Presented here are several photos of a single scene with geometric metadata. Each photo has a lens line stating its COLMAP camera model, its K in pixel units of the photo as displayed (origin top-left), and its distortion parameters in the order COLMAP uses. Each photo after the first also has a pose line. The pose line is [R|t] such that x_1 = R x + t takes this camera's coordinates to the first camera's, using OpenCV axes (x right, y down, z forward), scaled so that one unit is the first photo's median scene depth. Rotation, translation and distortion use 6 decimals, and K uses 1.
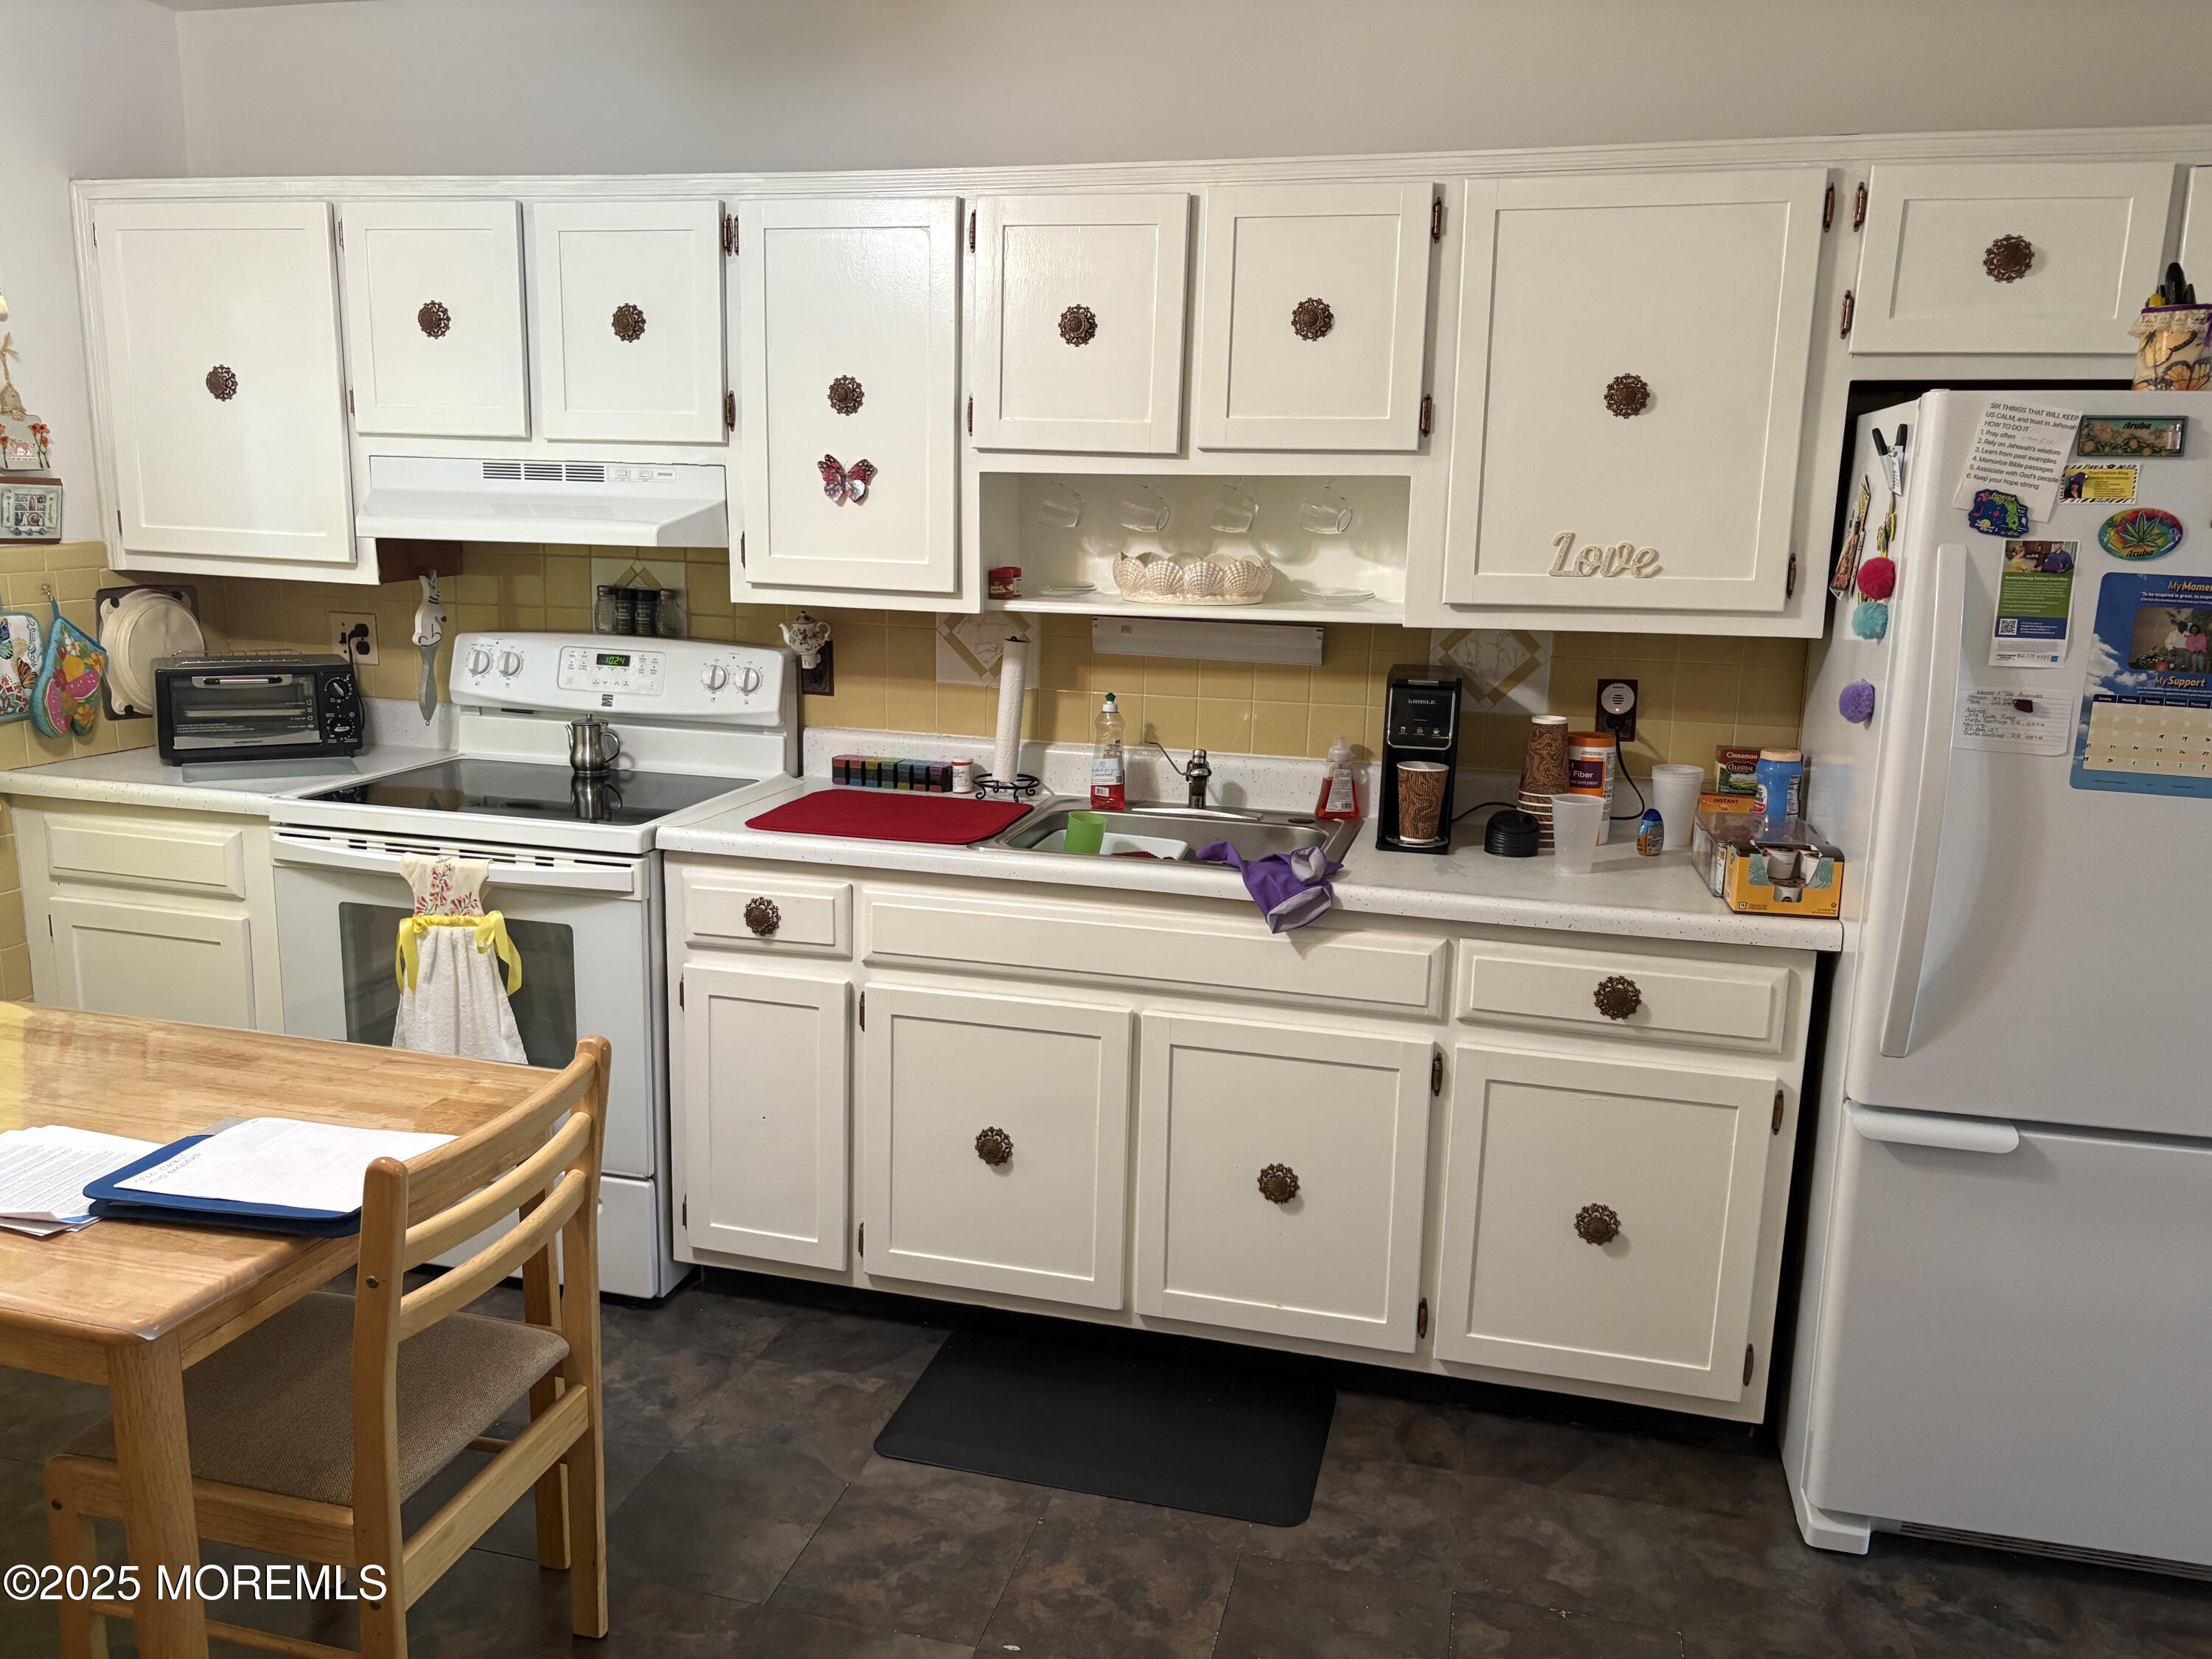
lens RADIAL K [[1656.4, 0, 1099.6], [0, 1656.4, 869.5], [0, 0, 1]] dist [0.032741, -0.044120]
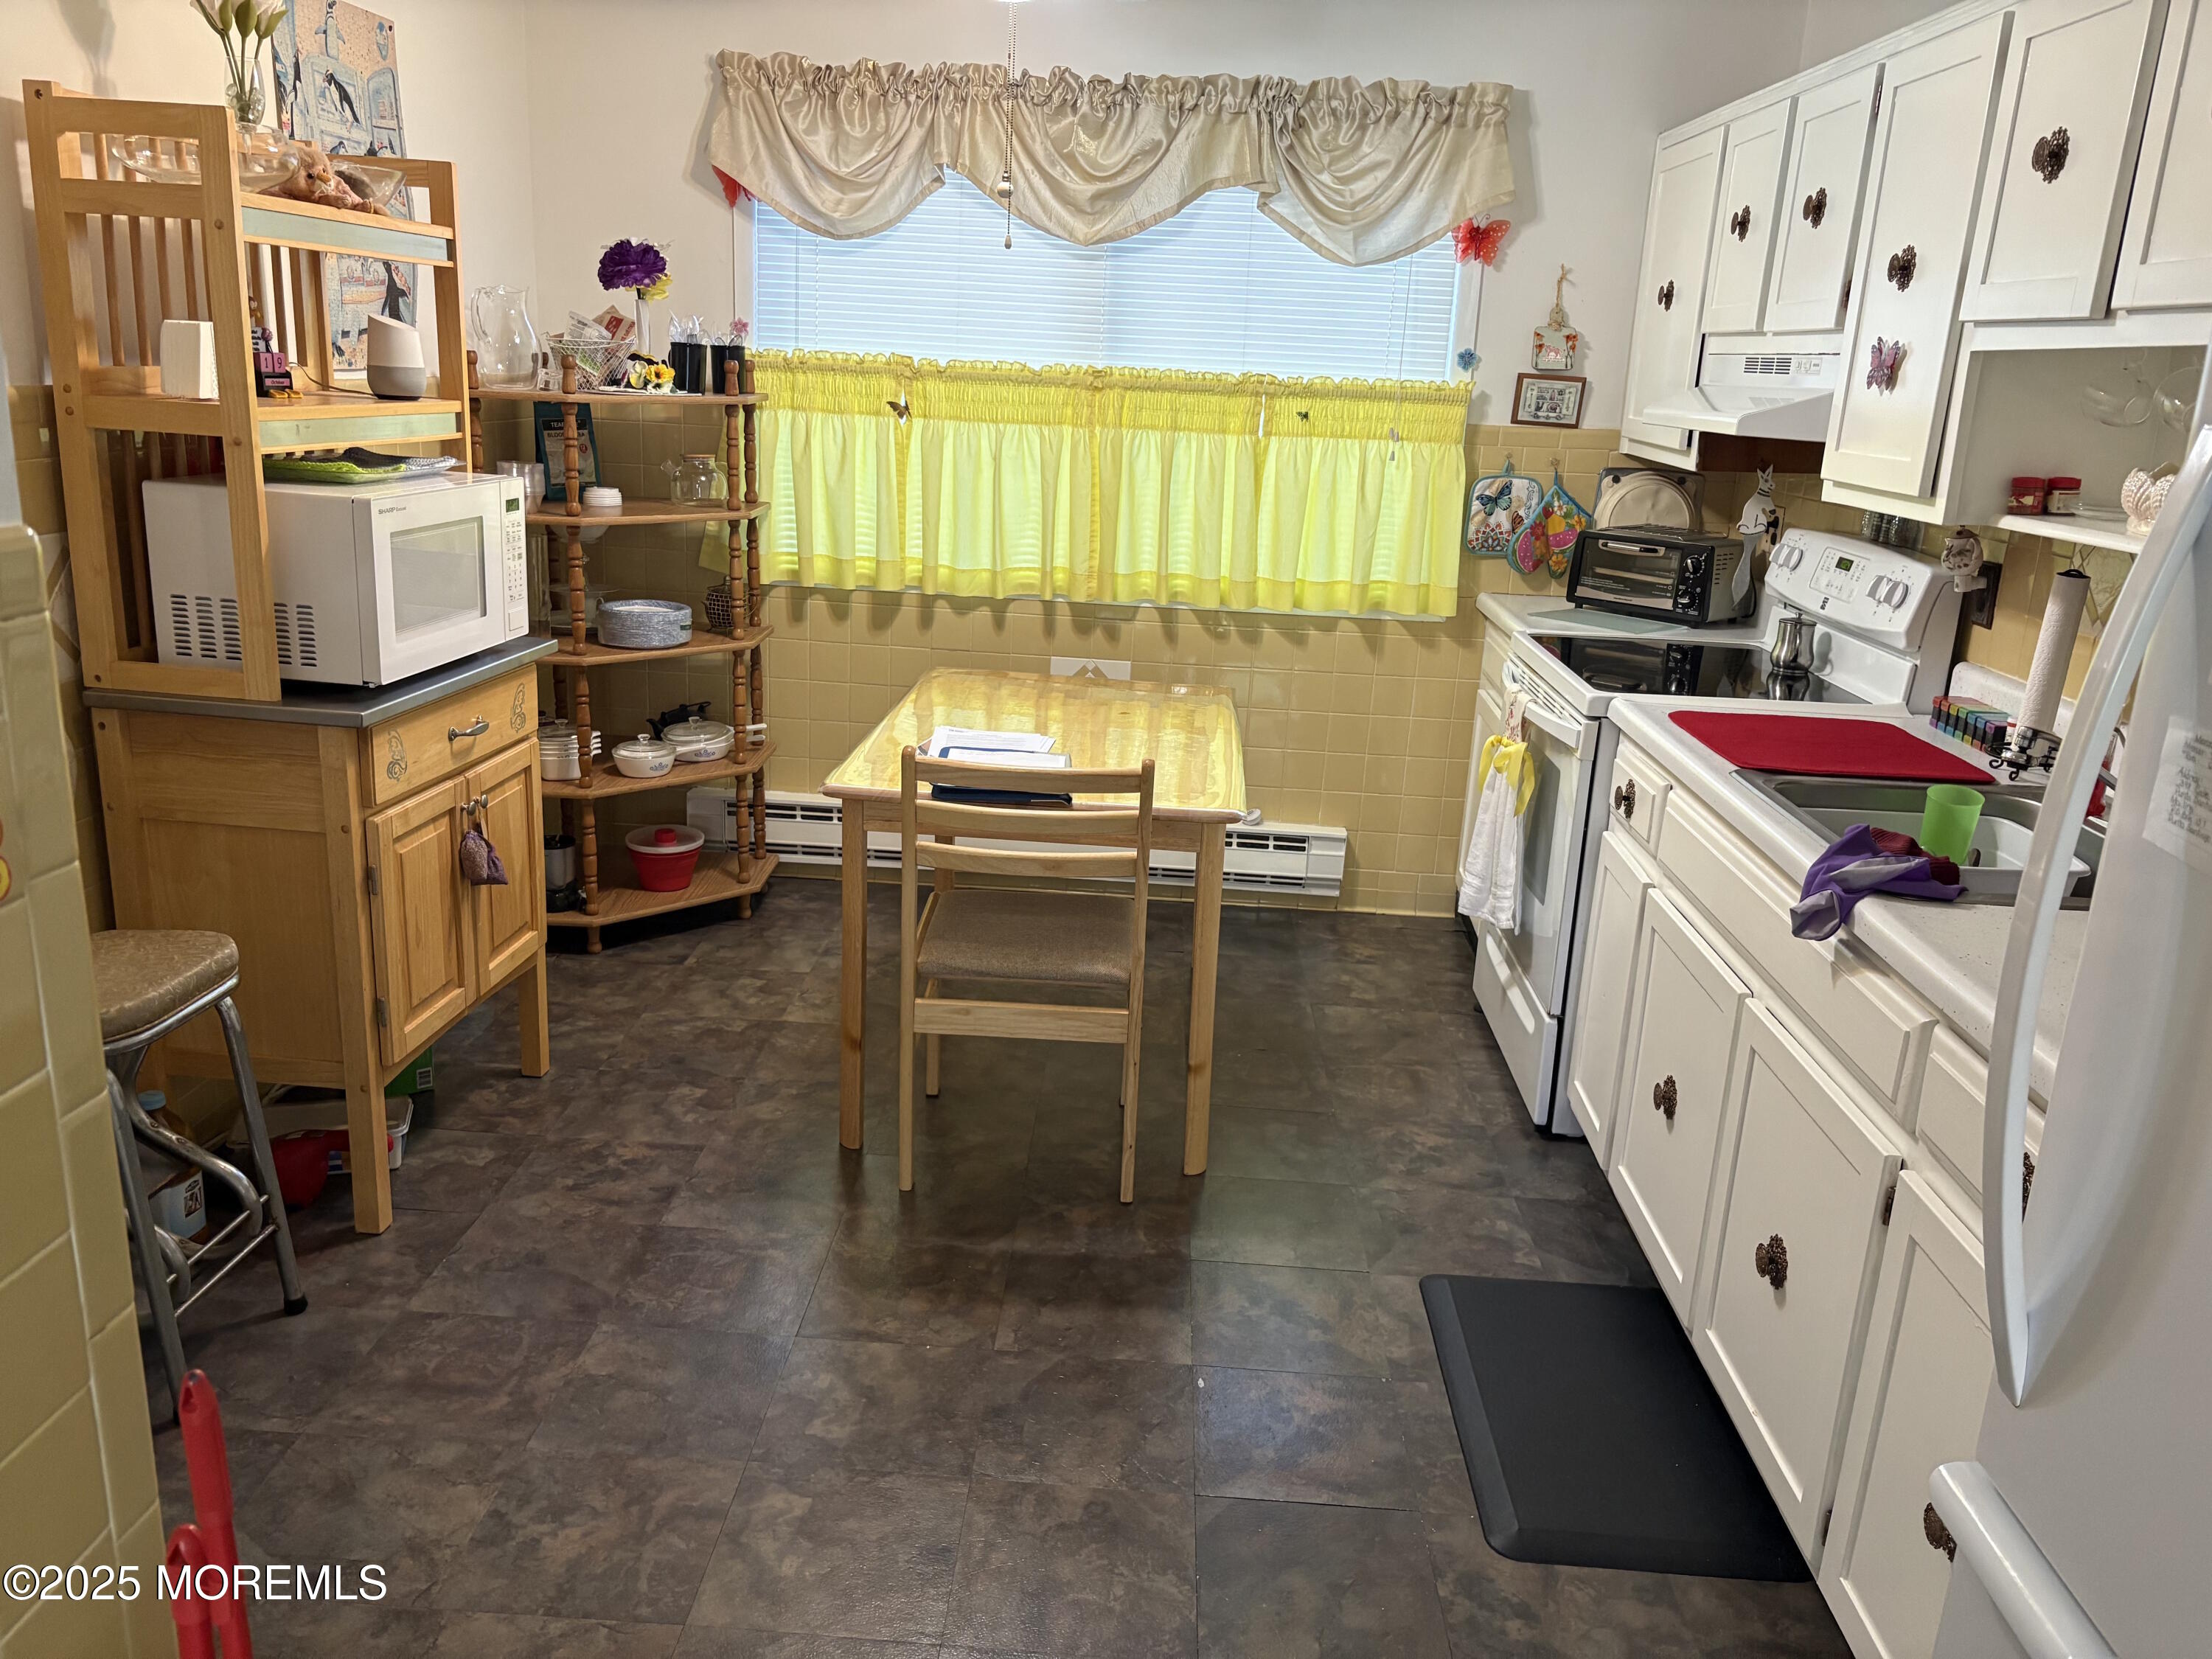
lens RADIAL K [[1656.4, 0, 1121.6], [0, 1656.4, 851.2], [0, 0, 1]] dist [0.032741, -0.044120]
pose [[0.217499, 0.265092, -0.939372, 0.614206], [-0.258077, 0.943780, 0.206582, -0.062811], [0.941324, 0.197499, 0.273685, 0.388517]]
